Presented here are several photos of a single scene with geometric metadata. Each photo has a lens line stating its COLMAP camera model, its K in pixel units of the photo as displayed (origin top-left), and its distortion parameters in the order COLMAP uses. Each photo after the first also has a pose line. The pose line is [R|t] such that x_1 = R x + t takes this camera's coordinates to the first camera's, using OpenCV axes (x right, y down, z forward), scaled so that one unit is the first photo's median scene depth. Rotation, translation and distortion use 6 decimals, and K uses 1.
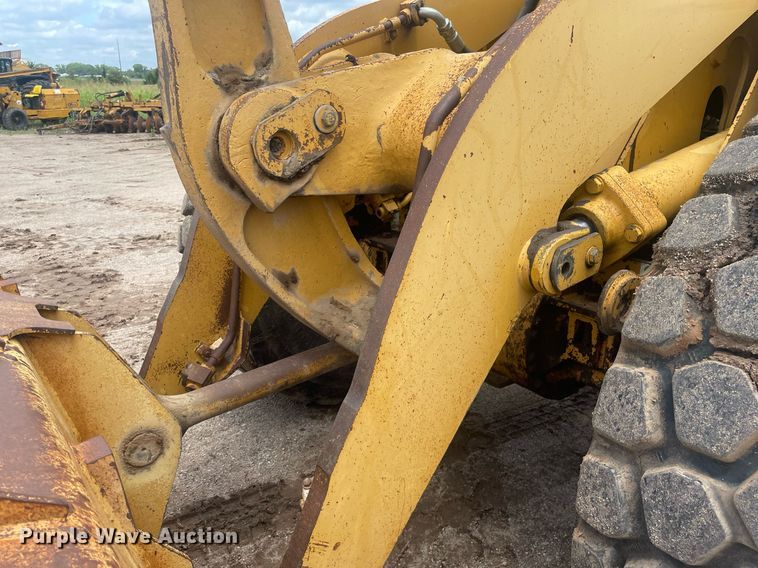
lens RADIAL K [[577.9, 0, 373.8], [0, 577.9, 273.9], [0, 0, 1]] dist [0.072648, -0.103605]
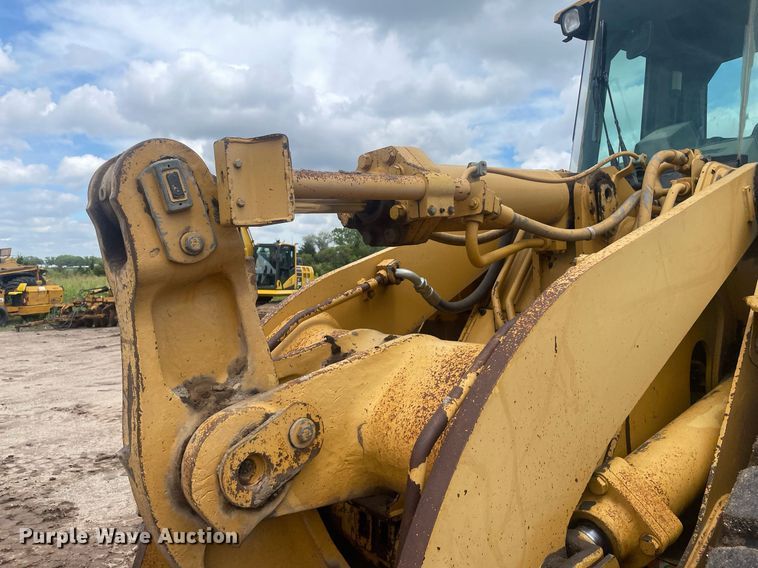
lens RADIAL K [[577.9, 0, 370.4], [0, 577.9, 269.0], [0, 0, 1]] dist [0.072648, -0.103605]
pose [[0.999256, -0.020267, 0.032827, 0.000747], [0.029377, 0.951277, -0.306936, -0.218802], [-0.025007, 0.307672, 0.951164, 0.040613]]
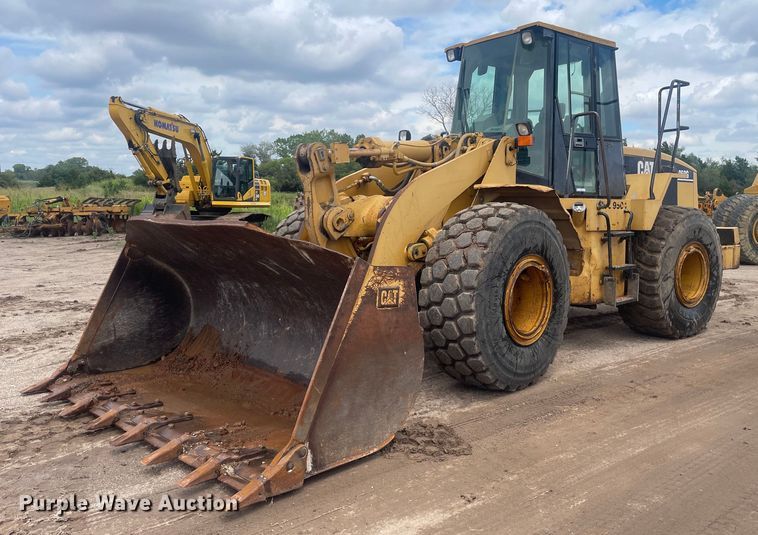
lens RADIAL K [[635.7, 0, 407.0], [0, 635.7, 253.7], [0, 0, 1]] dist [0.048050, -0.018770]
pose [[0.984692, -0.029391, 0.171805, -0.411558], [0.063514, 0.978414, -0.196651, 0.759489], [-0.162317, 0.204552, 0.965304, -2.802634]]
